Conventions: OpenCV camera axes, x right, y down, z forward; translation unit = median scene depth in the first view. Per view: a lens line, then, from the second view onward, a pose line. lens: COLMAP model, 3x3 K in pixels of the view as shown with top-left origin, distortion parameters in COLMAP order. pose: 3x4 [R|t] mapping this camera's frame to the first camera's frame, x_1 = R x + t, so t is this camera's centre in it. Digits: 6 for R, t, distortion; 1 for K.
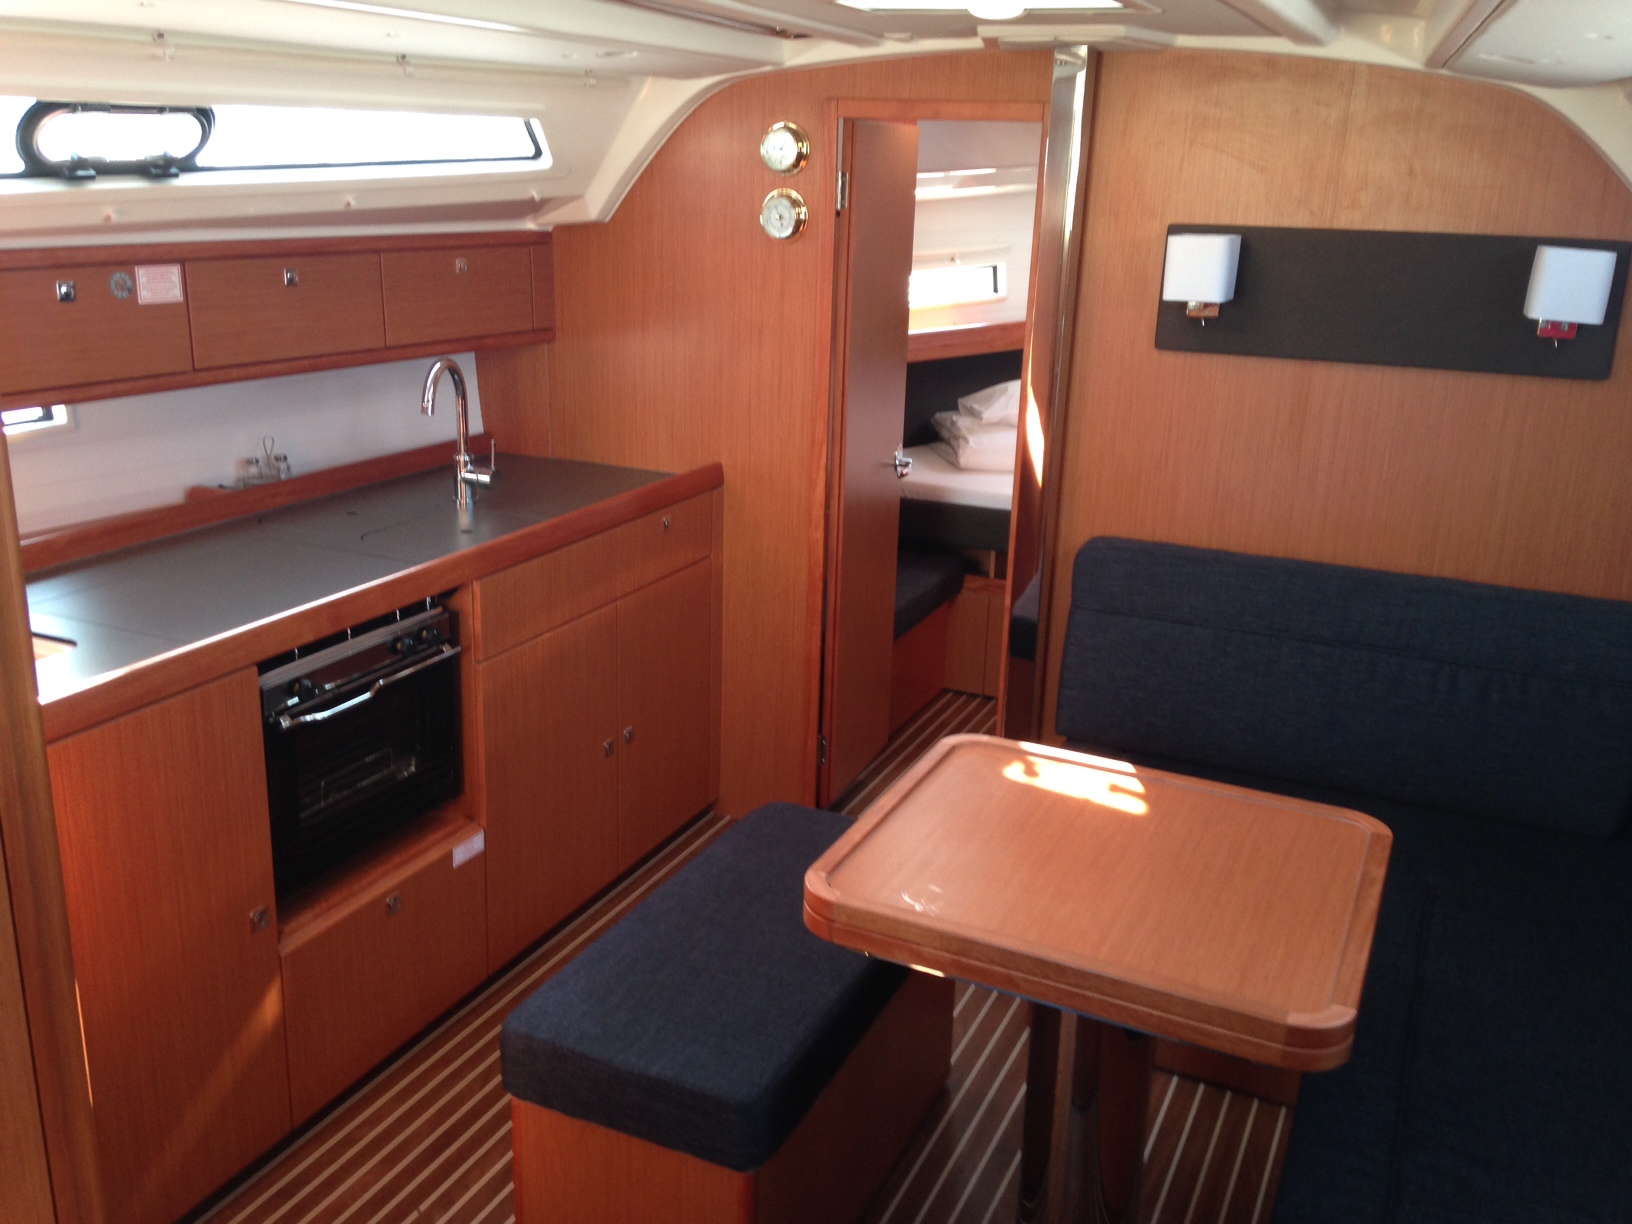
lens RADIAL K [[1508.4, 0, 807.6], [0, 1508.4, 616.1], [0, 0, 1]] dist [0.222028, -0.360087]
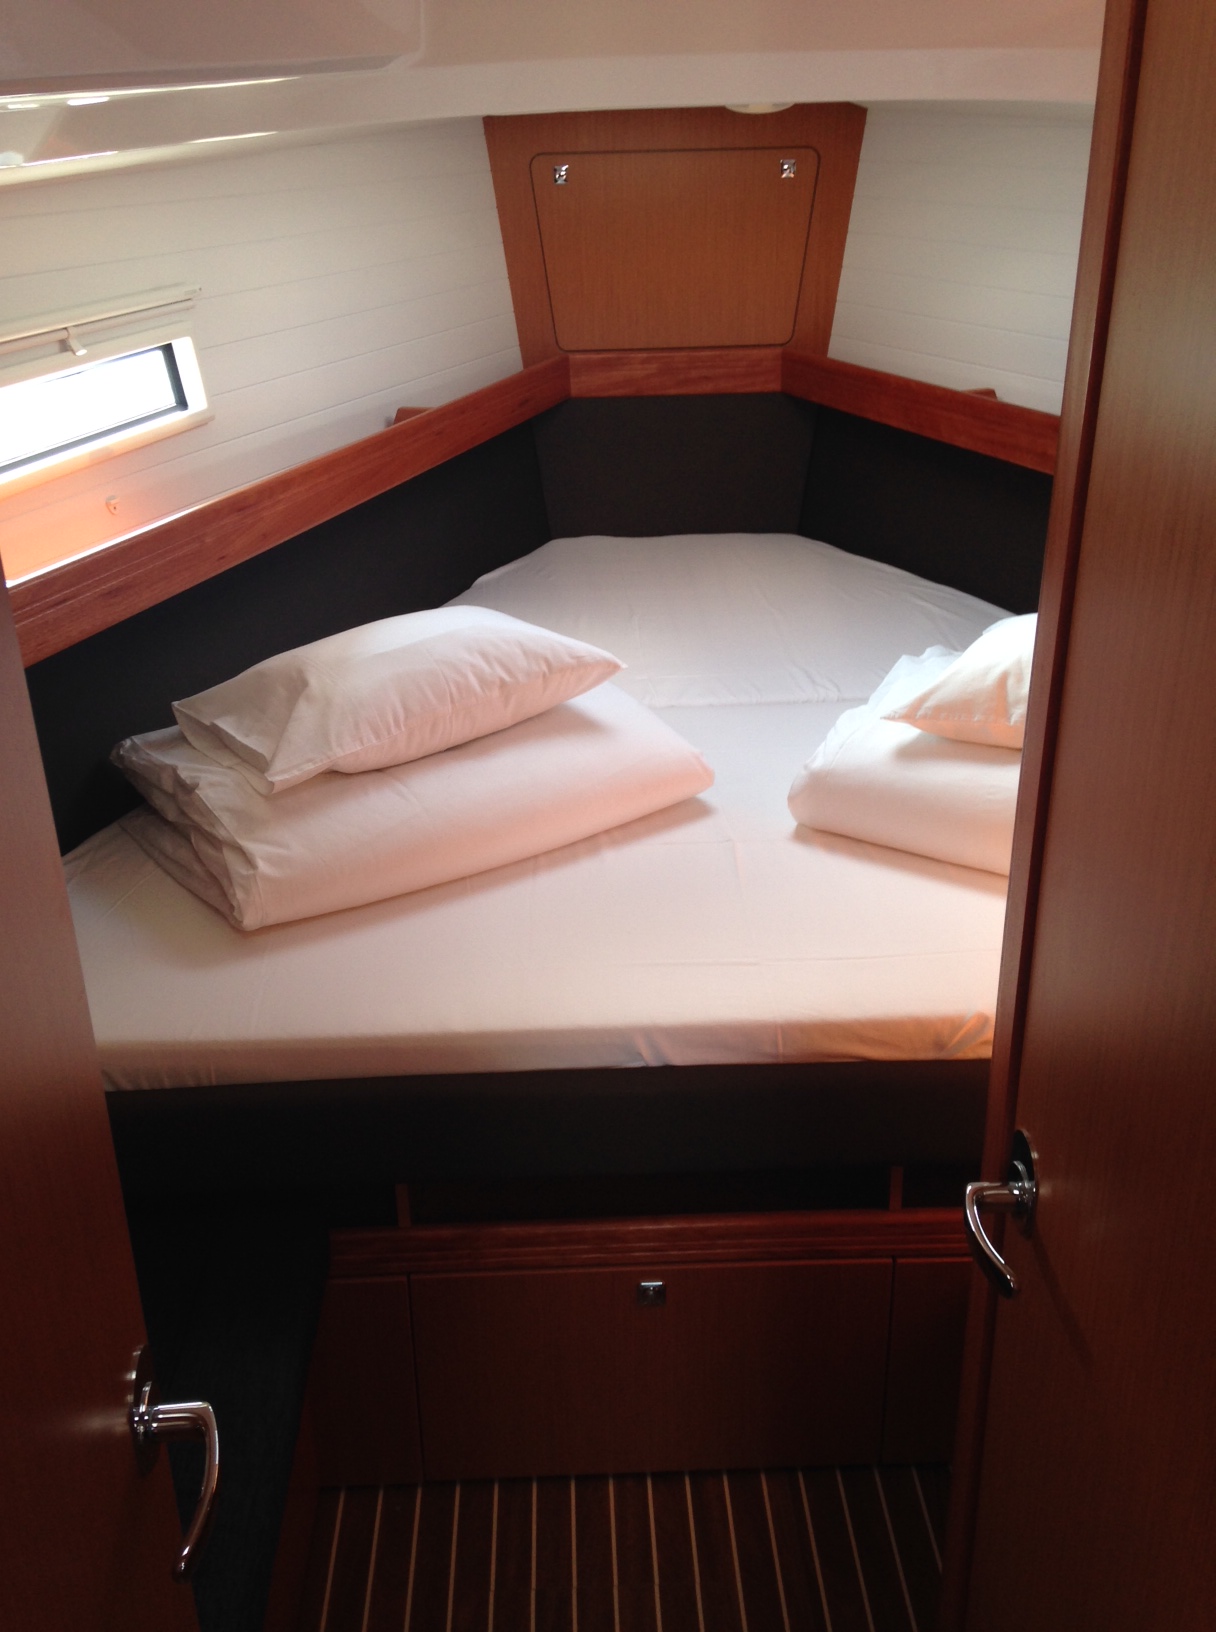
lens RADIAL K [[1508.4, 0, 605.3], [0, 1508.4, 804.7], [0, 0, 1]] dist [0.222028, -0.360087]
pose [[0.891857, -0.228423, 0.390403, 0.038414], [0.177050, 0.970543, 0.163400, -0.165430], [-0.416227, -0.076608, 0.906028, 0.595928]]
